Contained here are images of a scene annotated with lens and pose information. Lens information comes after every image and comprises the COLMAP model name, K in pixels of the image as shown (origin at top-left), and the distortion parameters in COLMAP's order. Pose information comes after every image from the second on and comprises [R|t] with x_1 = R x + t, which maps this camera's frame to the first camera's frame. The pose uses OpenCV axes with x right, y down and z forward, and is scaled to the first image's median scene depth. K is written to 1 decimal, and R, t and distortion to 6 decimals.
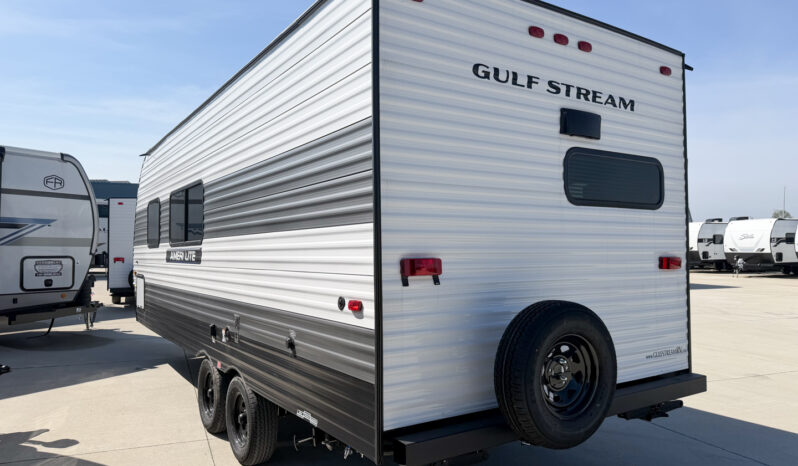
lens RADIAL K [[565.7, 0, 400.1], [0, 565.7, 238.0], [0, 0, 1]] dist [0.043885, -0.067127]
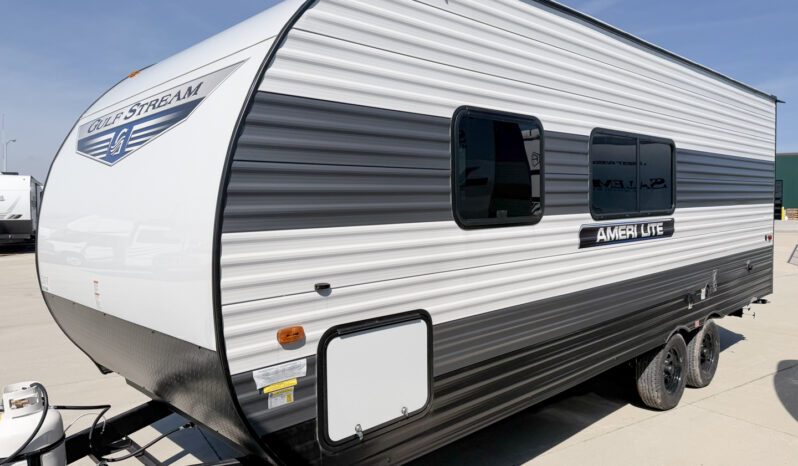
lens RADIAL K [[565.7, 0, 400.1], [0, 565.7, 238.0], [0, 0, 1]] dist [0.043885, -0.067127]
pose [[-0.185393, -0.051681, 0.981304, -1.024674], [-0.009523, 0.998664, 0.050796, 0.006252], [-0.982618, 0.000073, -0.185637, 1.412464]]
